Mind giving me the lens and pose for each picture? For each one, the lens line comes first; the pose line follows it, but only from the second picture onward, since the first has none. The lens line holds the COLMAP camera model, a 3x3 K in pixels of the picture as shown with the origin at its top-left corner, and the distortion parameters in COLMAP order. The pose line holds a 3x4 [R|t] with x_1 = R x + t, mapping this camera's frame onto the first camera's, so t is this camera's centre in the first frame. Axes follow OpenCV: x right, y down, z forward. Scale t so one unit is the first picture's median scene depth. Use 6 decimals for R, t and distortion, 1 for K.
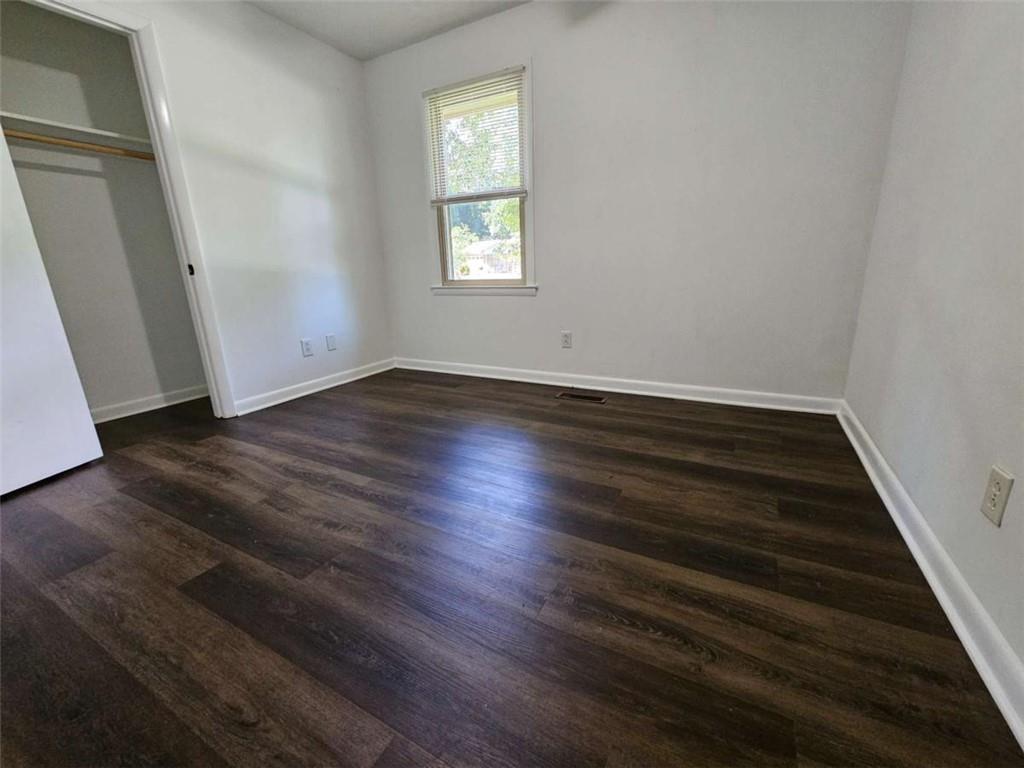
lens RADIAL K [[422.3, 0, 515.8], [0, 422.3, 381.4], [0, 0, 1]] dist [0.000351, 0.000391]
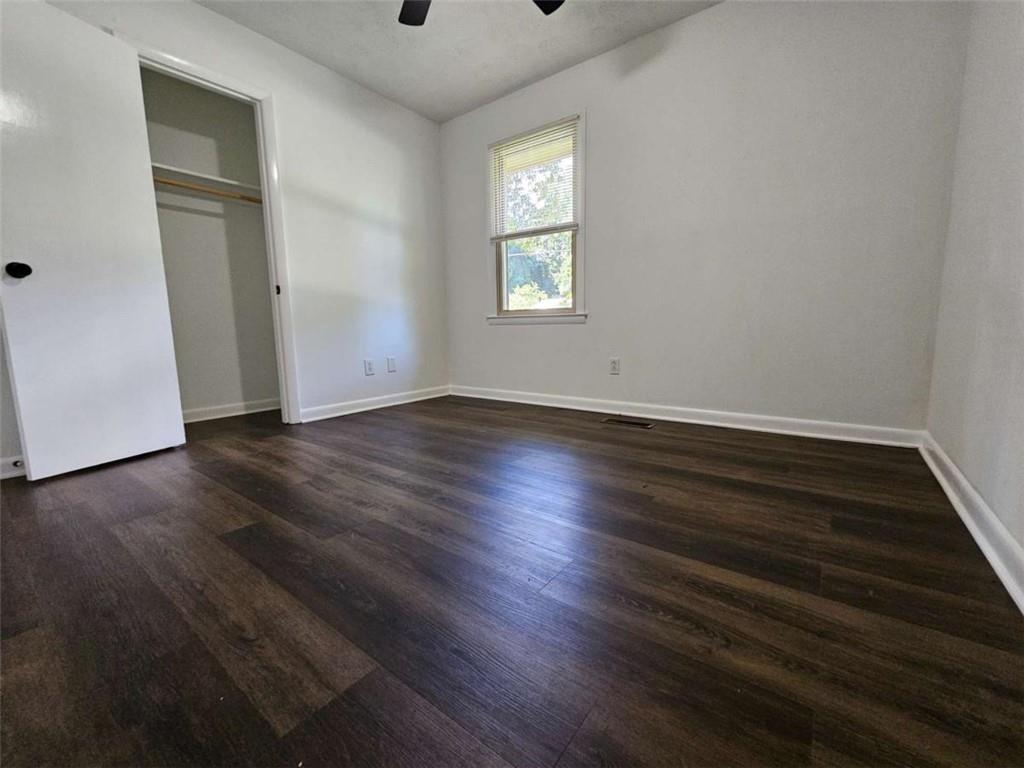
lens RADIAL K [[421.5, 0, 514.2], [0, 421.5, 375.2], [0, 0, 1]] dist [0.000502, 0.000163]
pose [[0.988498, 0.033572, -0.147463, 0.066948], [-0.052004, 0.991046, -0.122976, 0.112196], [0.142014, 0.129230, 0.981393, -0.006718]]
